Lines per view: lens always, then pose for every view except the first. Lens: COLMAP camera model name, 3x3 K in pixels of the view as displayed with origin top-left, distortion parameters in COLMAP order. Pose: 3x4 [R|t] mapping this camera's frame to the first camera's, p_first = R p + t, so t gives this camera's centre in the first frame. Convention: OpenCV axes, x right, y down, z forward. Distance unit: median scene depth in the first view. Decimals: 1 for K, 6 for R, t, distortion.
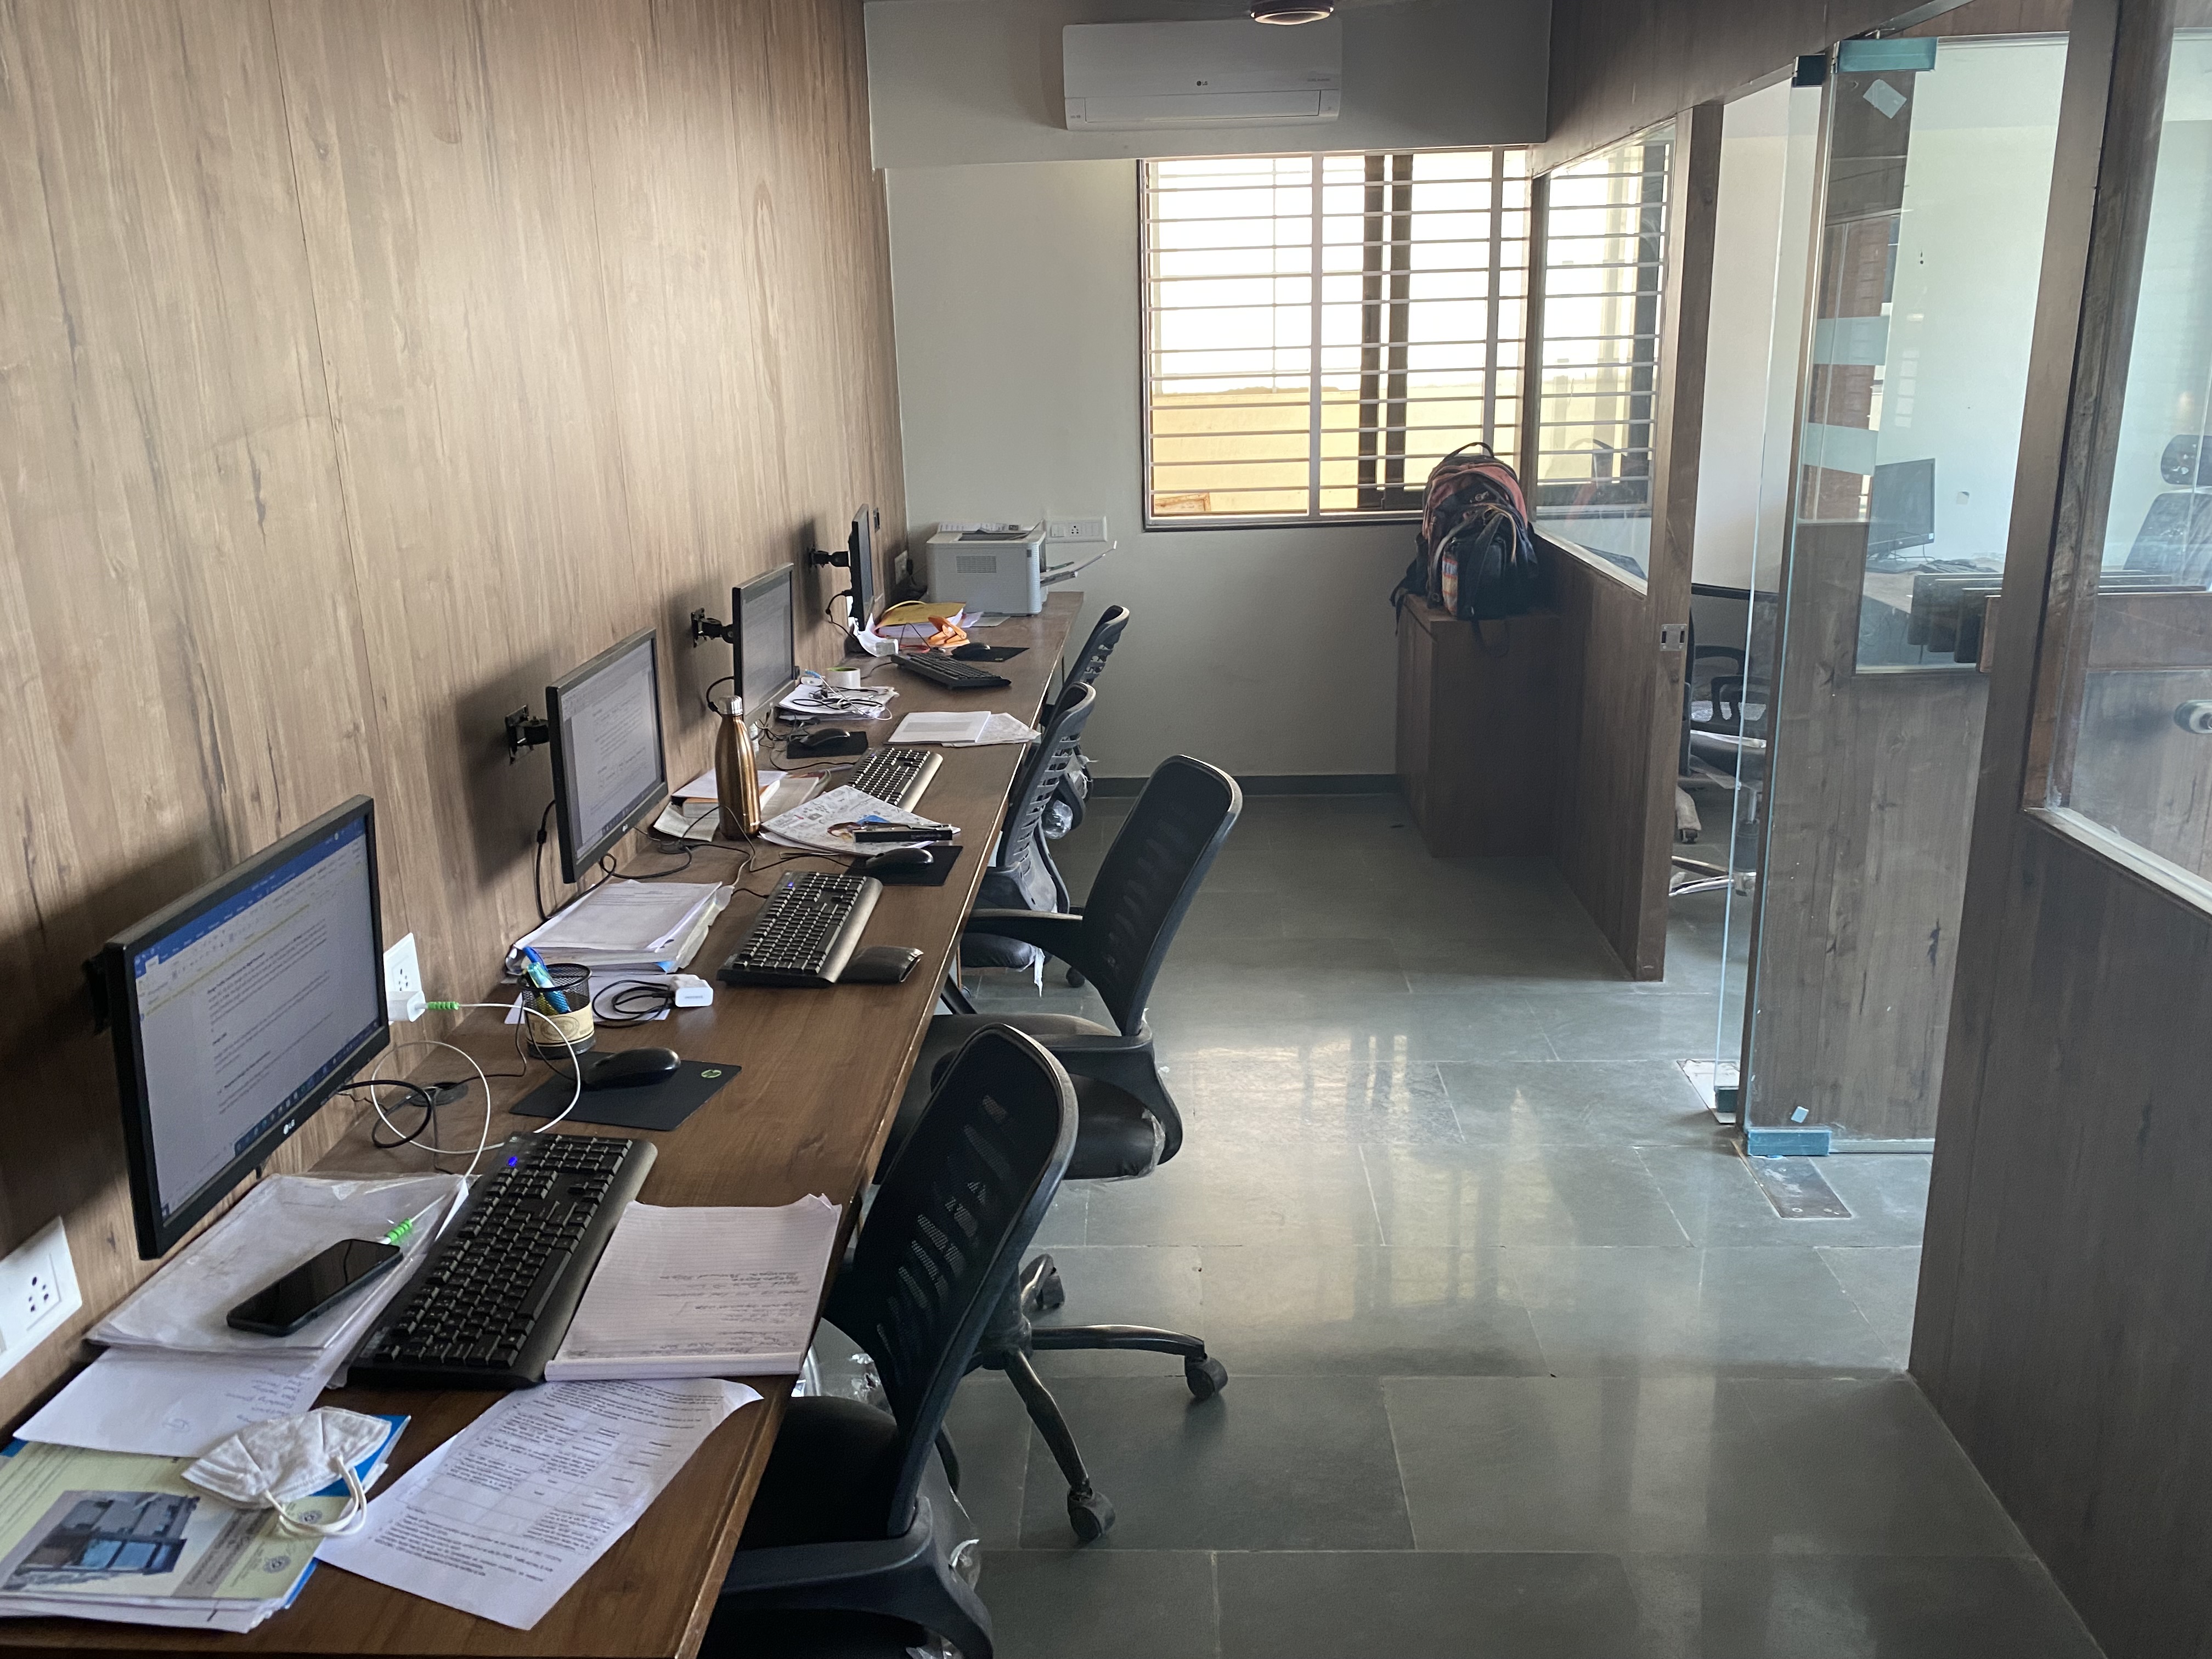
lens RADIAL K [[1673.4, 0, 1094.5], [0, 1673.4, 804.3], [0, 0, 1]] dist [0.002233, 0.001494]
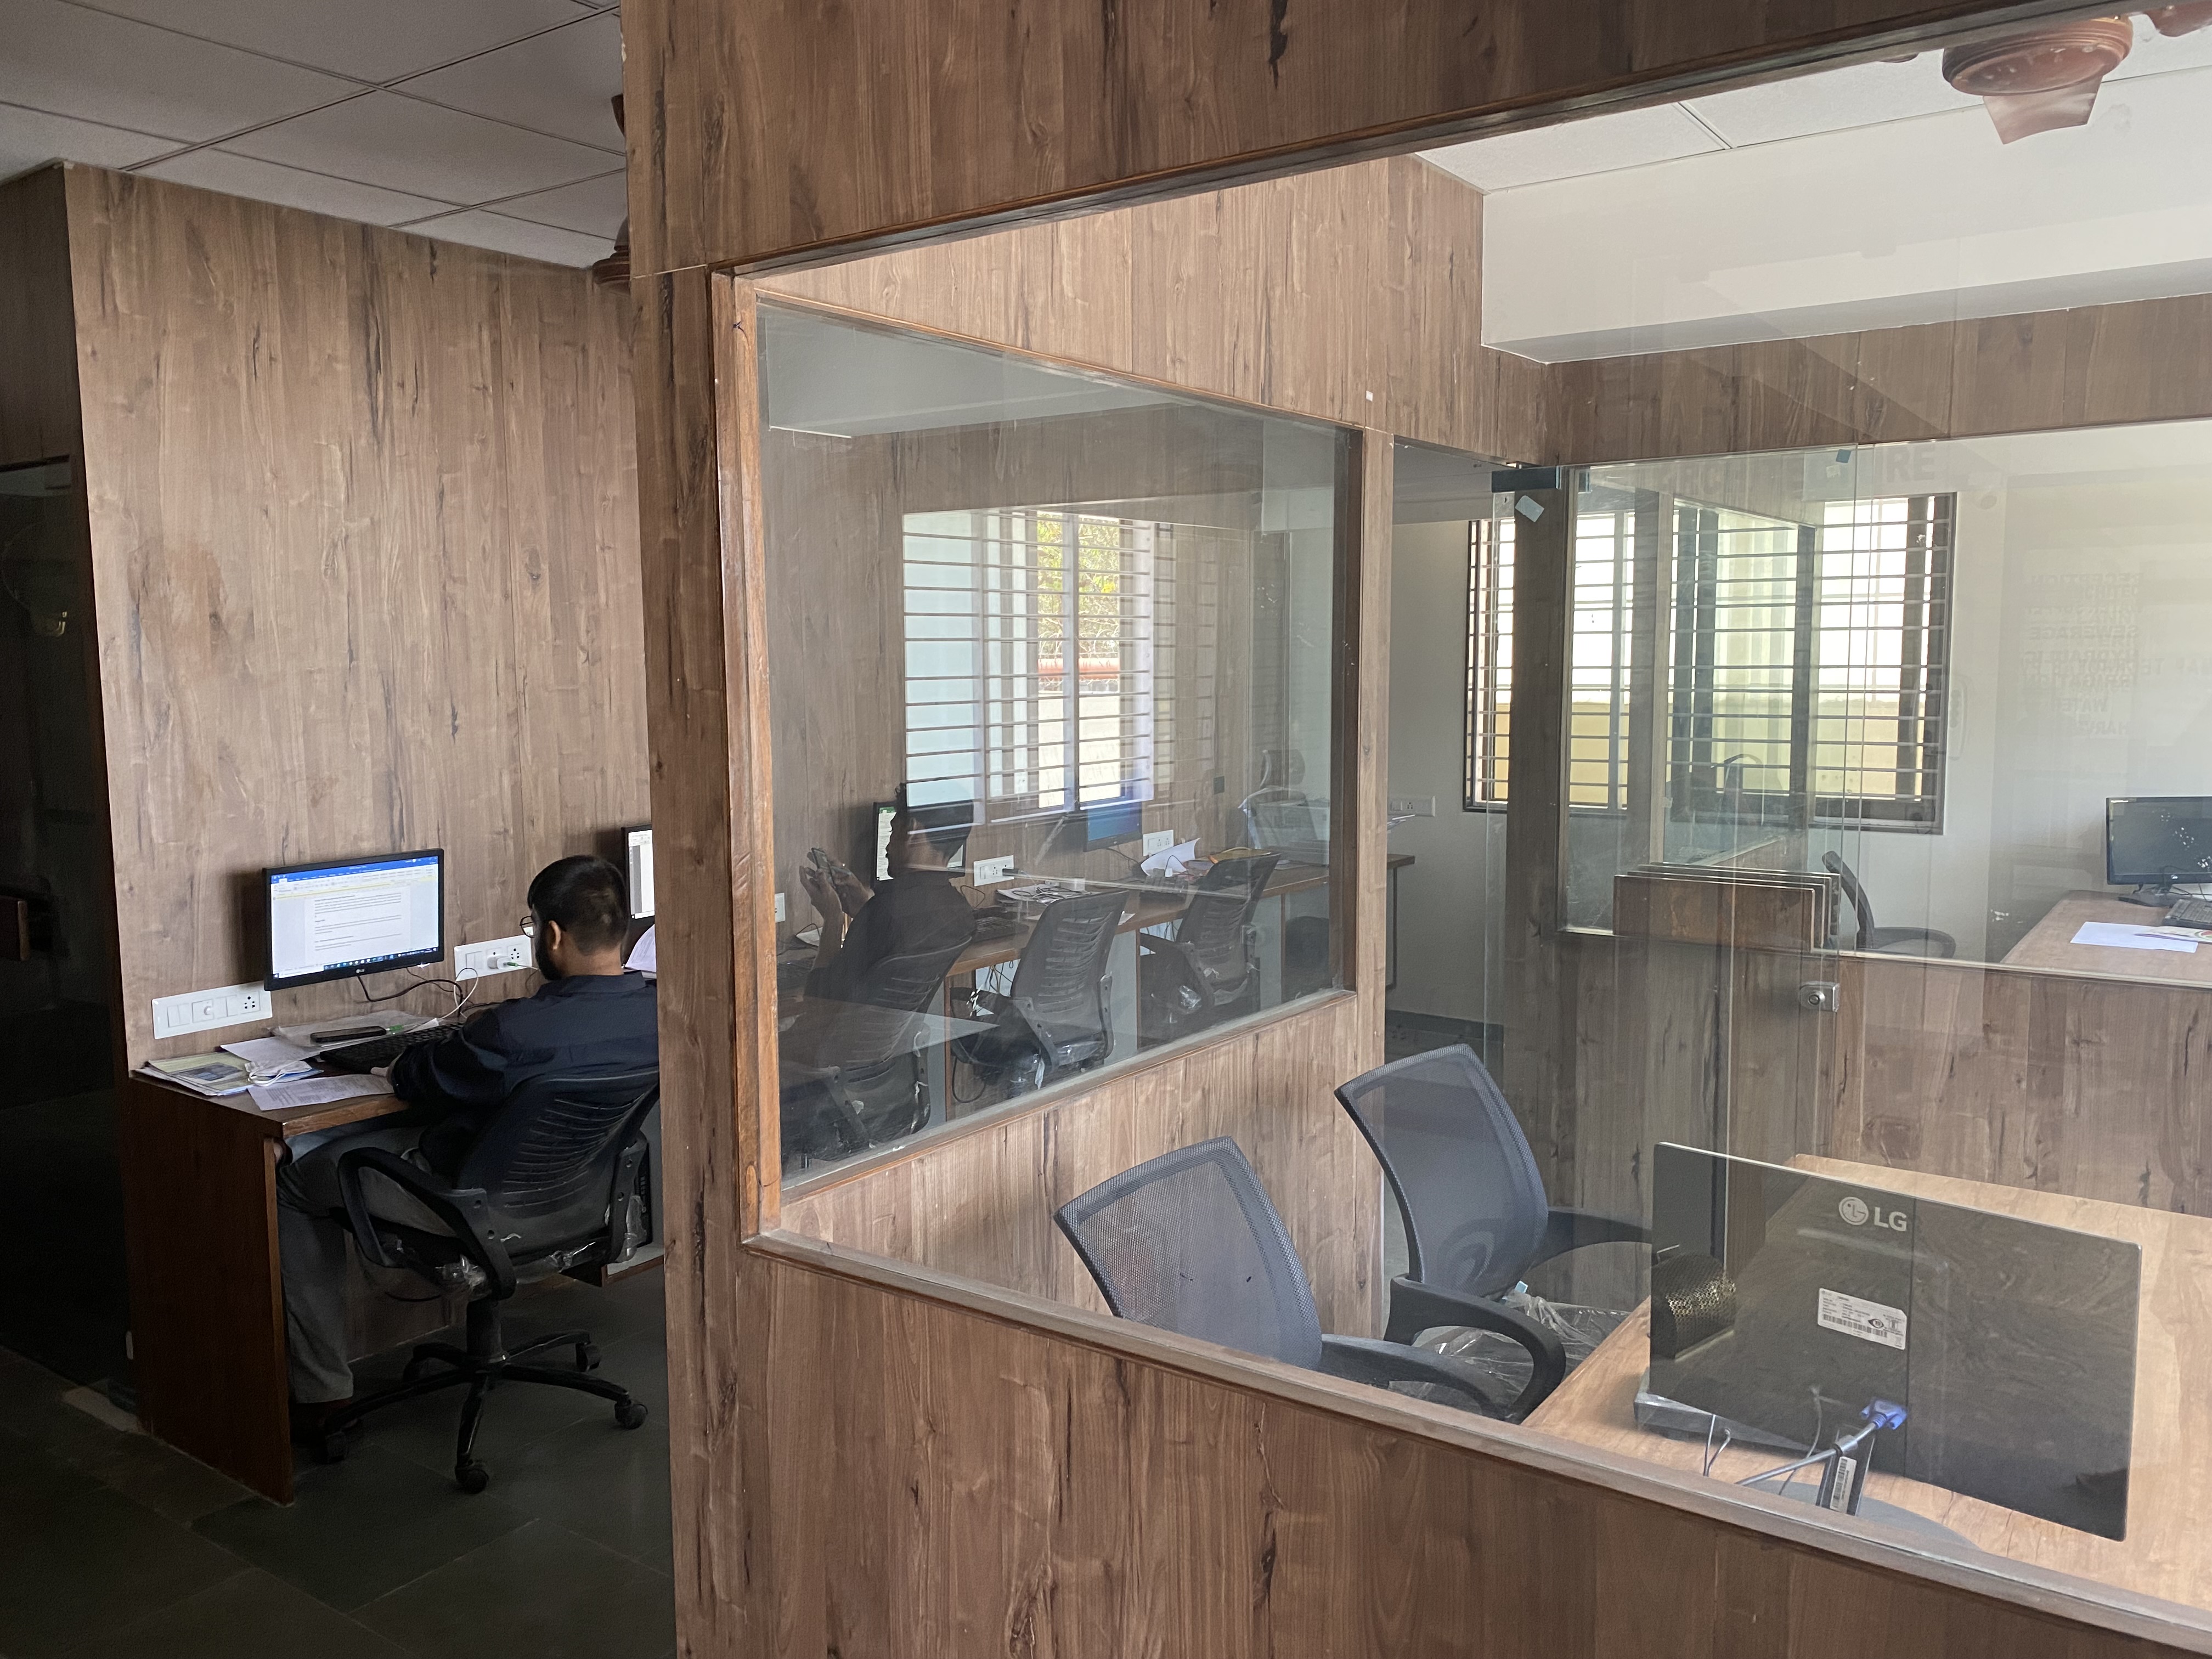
lens RADIAL K [[1673.4, 0, 1094.5], [0, 1673.4, 804.3], [0, 0, 1]] dist [0.002233, 0.001494]
pose [[0.849427, 0.070992, -0.522910, 1.230127], [-0.158127, 0.979618, -0.123870, 0.063188], [0.503458, 0.187905, 0.843339, -0.416217]]
